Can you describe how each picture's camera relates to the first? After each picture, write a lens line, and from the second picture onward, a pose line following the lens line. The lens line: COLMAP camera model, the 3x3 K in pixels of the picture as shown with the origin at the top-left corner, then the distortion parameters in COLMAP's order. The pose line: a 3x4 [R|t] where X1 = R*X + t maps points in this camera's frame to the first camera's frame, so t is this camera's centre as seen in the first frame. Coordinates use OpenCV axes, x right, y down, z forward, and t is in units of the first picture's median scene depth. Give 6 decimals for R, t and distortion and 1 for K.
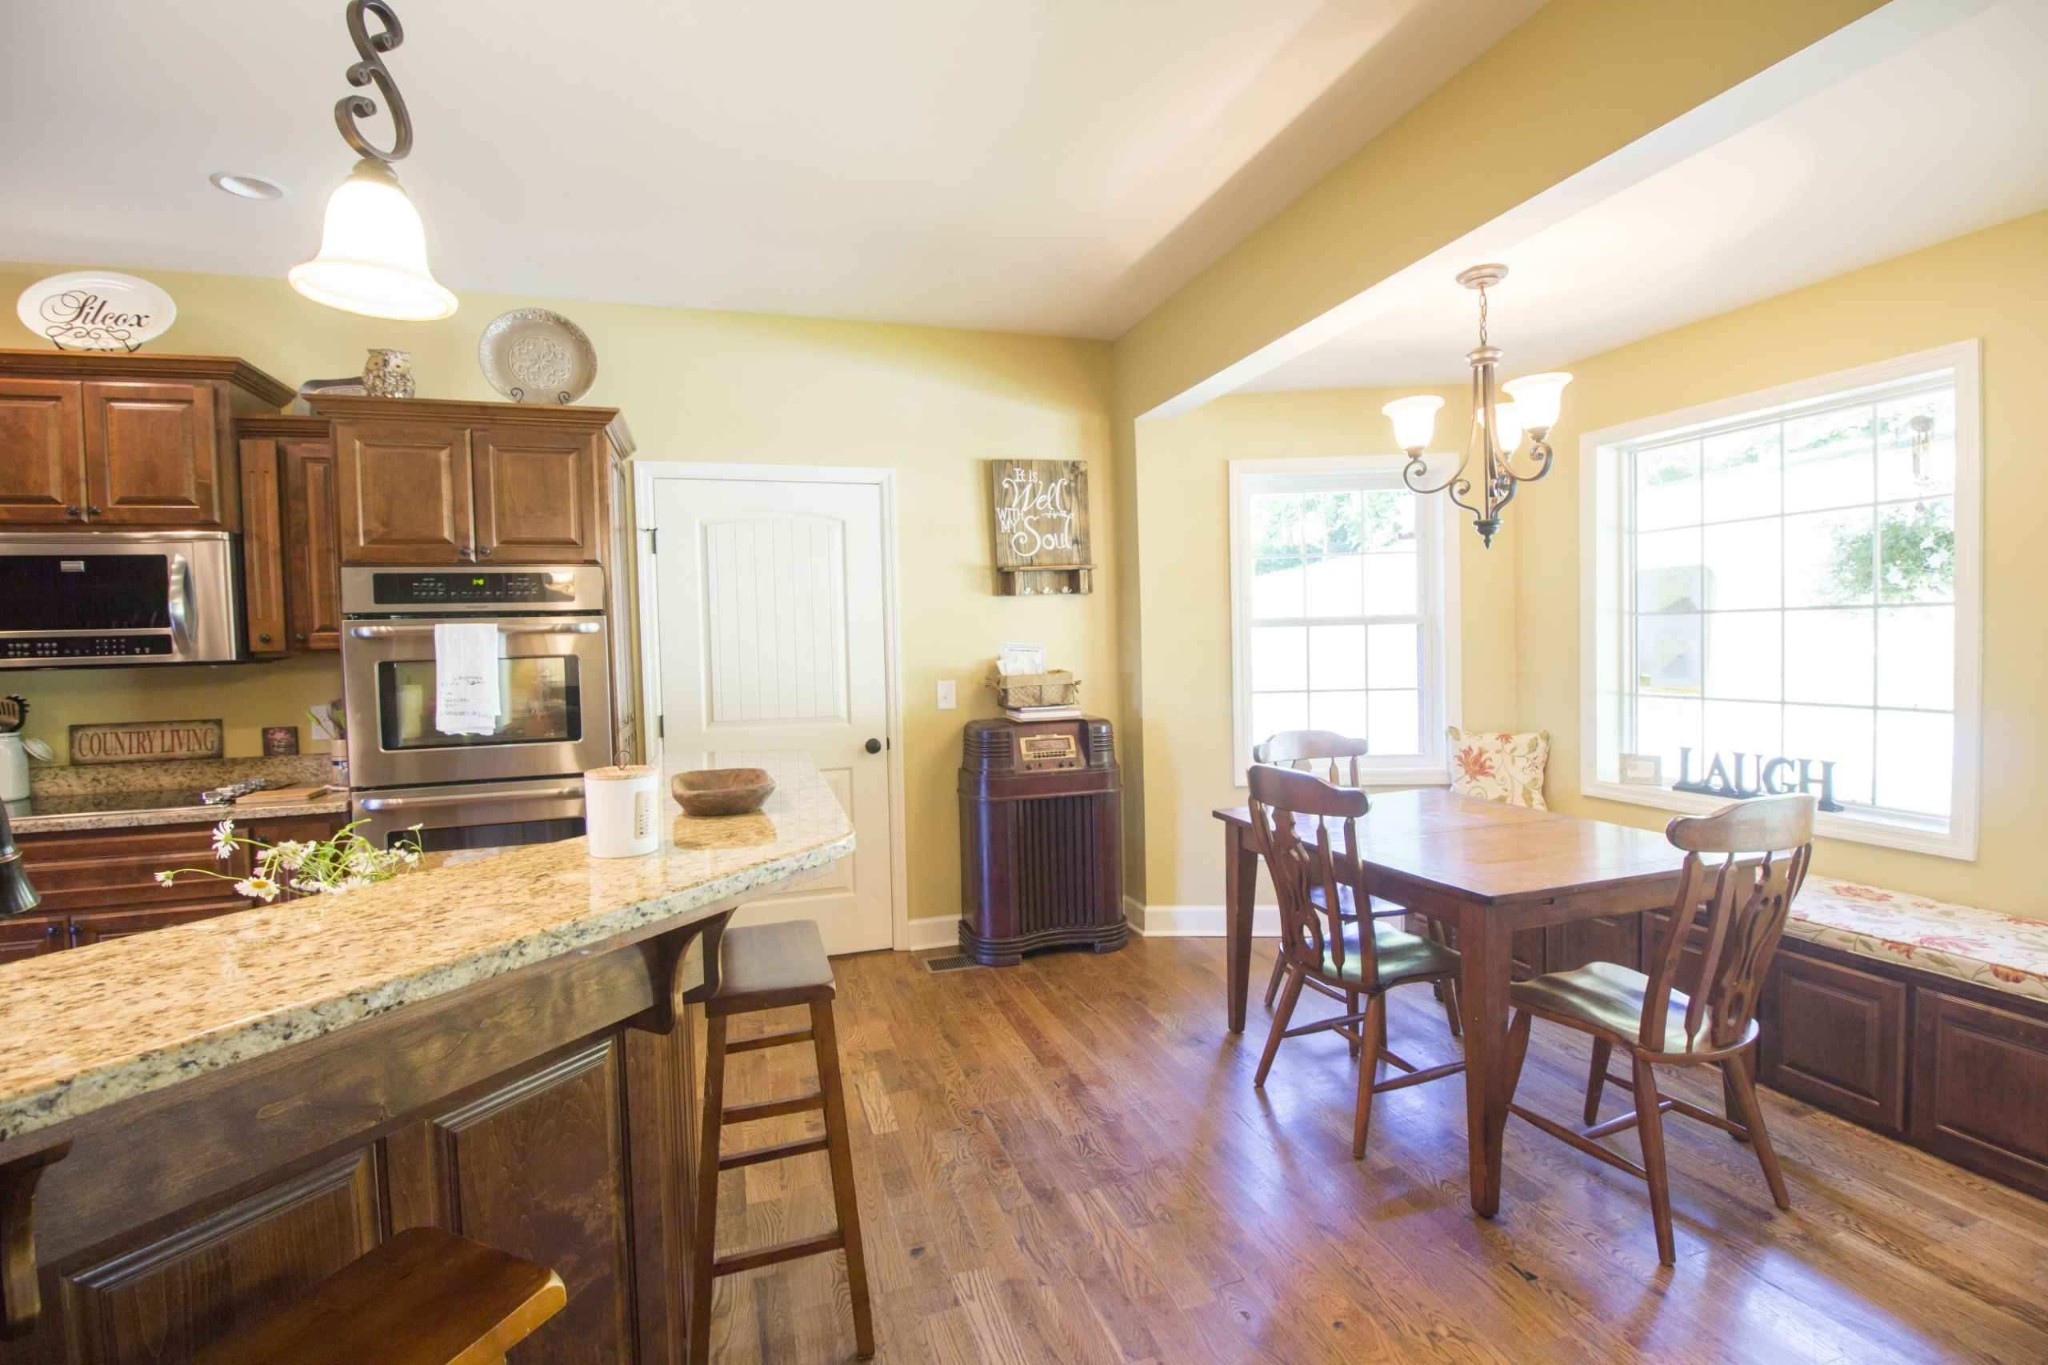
lens RADIAL K [[961.2, 0, 1024.0], [0, 961.2, 678.1], [0, 0, 1]] dist [0.001547, -0.011628]
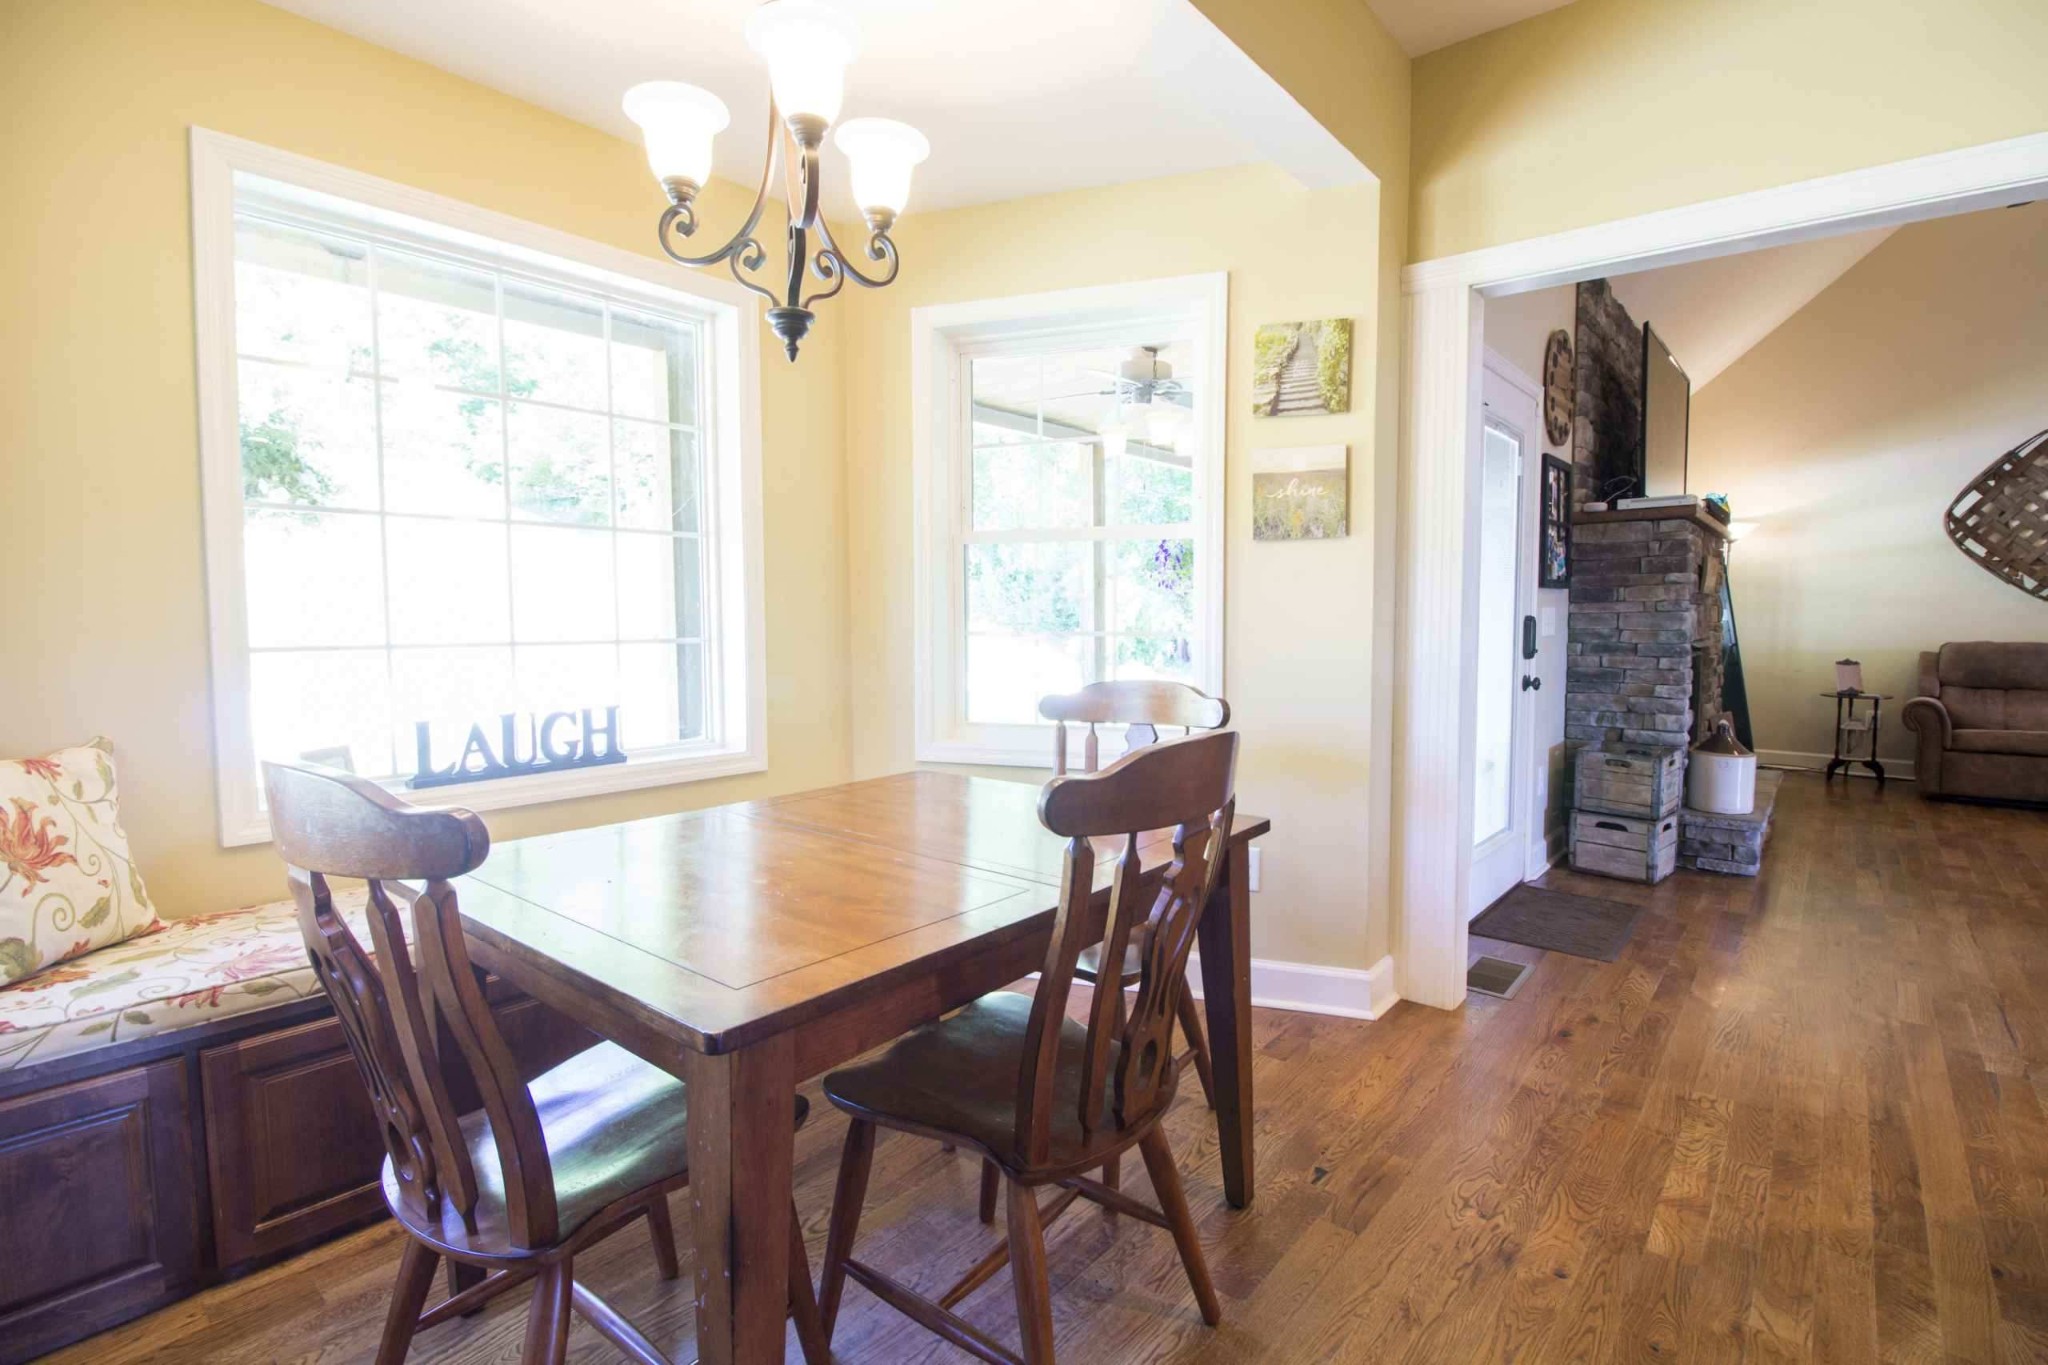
lens RADIAL K [[961.2, 0, 1022.3], [0, 961.2, 684.1], [0, 0, 1]] dist [0.001547, -0.011628]
pose [[-0.531460, -0.034400, 0.846385, -0.068868], [0.048076, 0.996340, 0.070682, 0.019414], [-0.845718, 0.078256, -0.527861, 0.915191]]
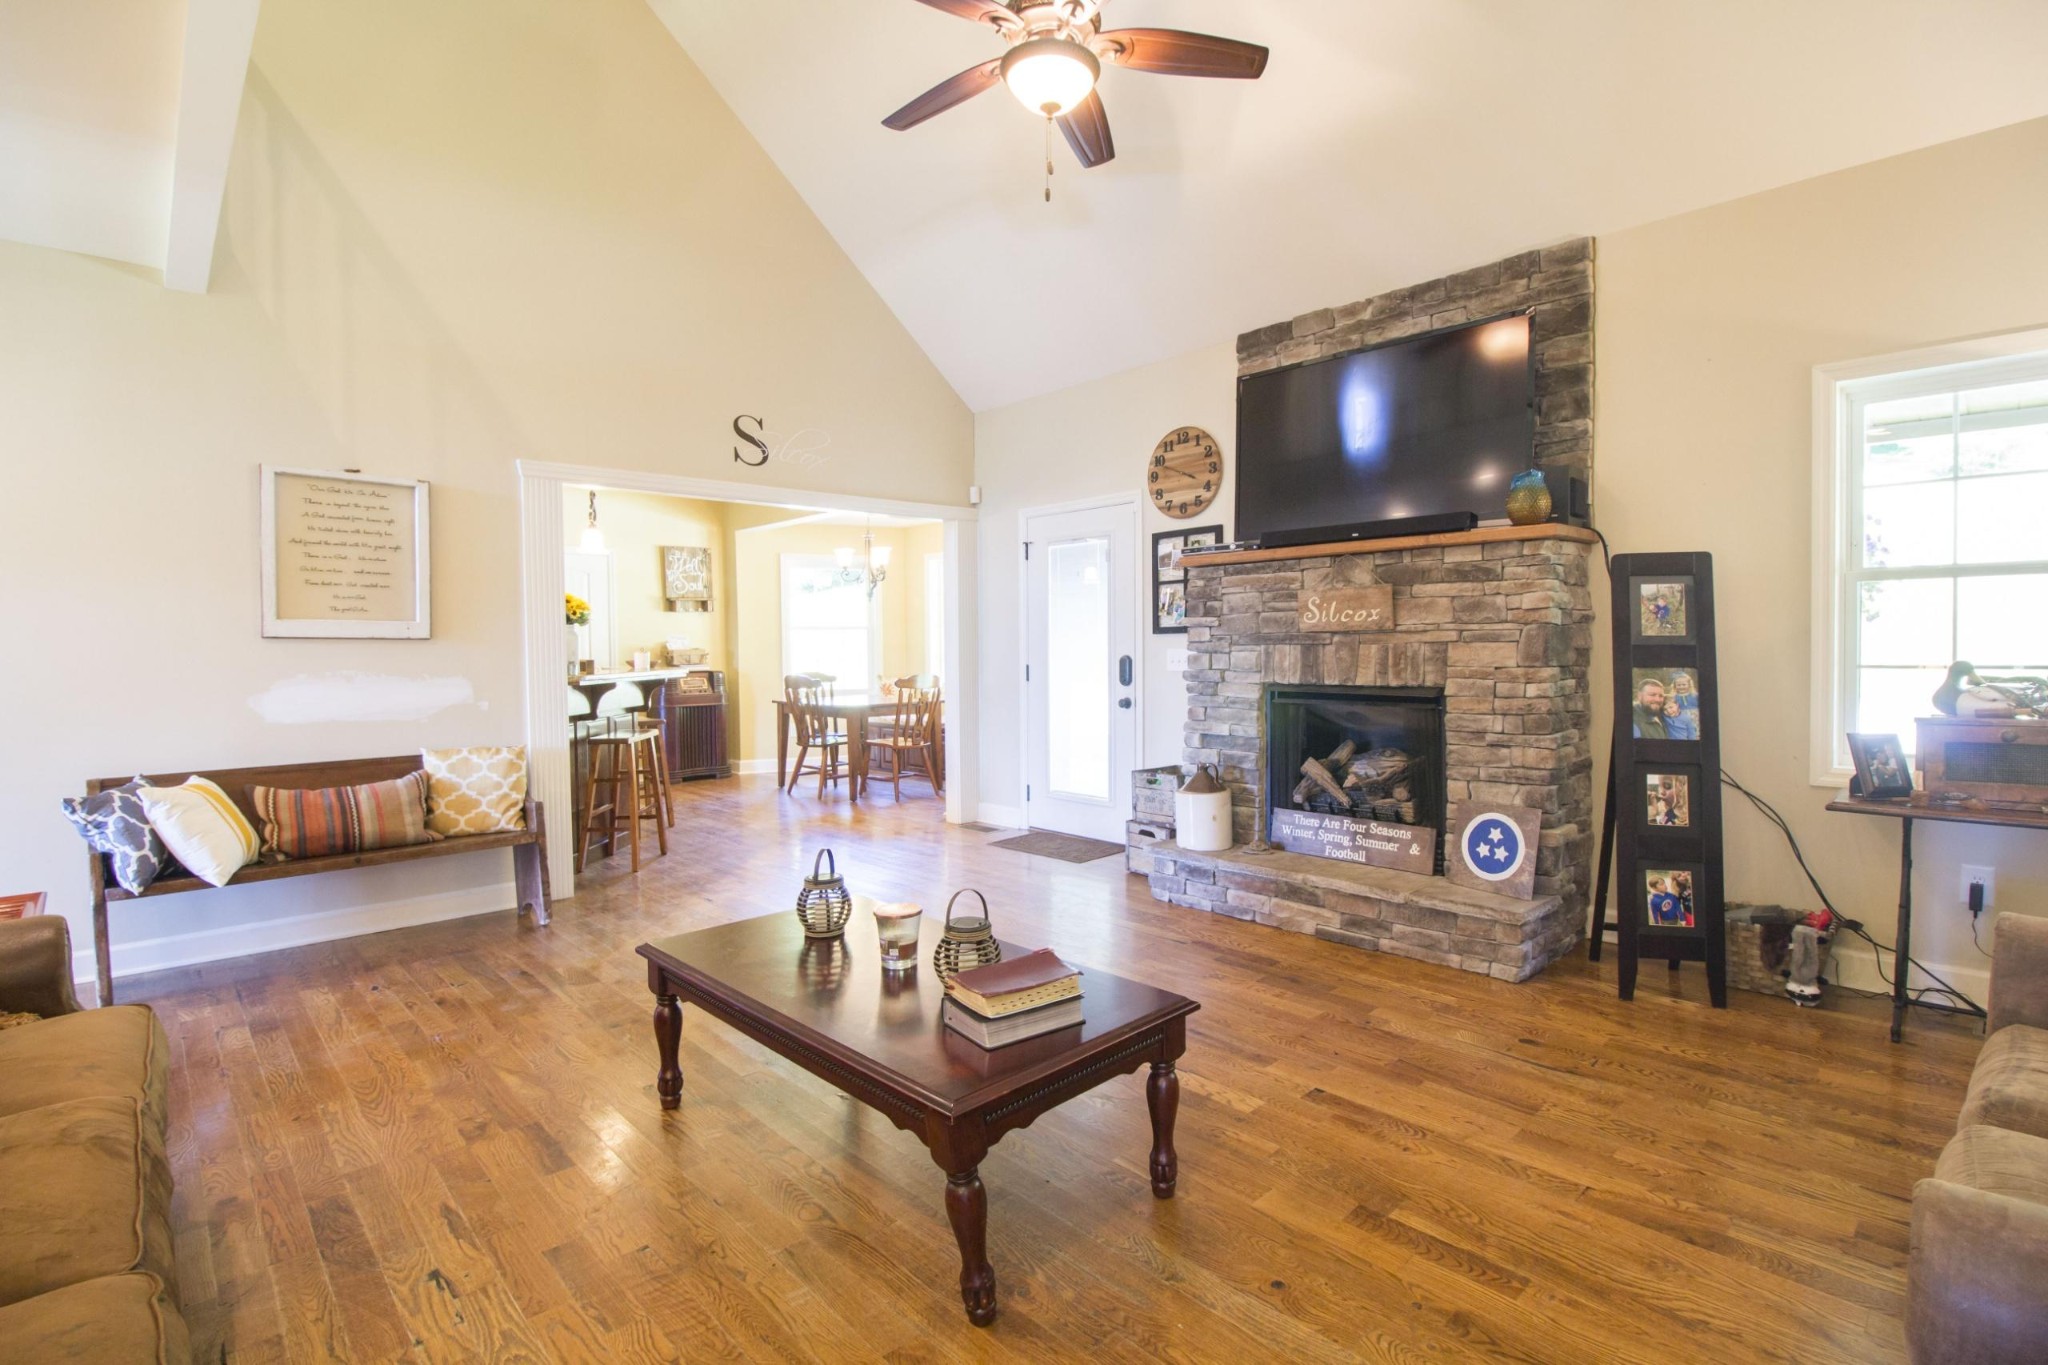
lens RADIAL K [[961.2, 0, 1027.9], [0, 961.2, 664.3], [0, 0, 1]] dist [0.001547, -0.011628]
pose [[0.900846, 0.002967, 0.434130, -0.243910], [0.007607, 0.999715, -0.022616, 0.086685], [-0.434073, 0.023676, 0.900566, -1.301190]]
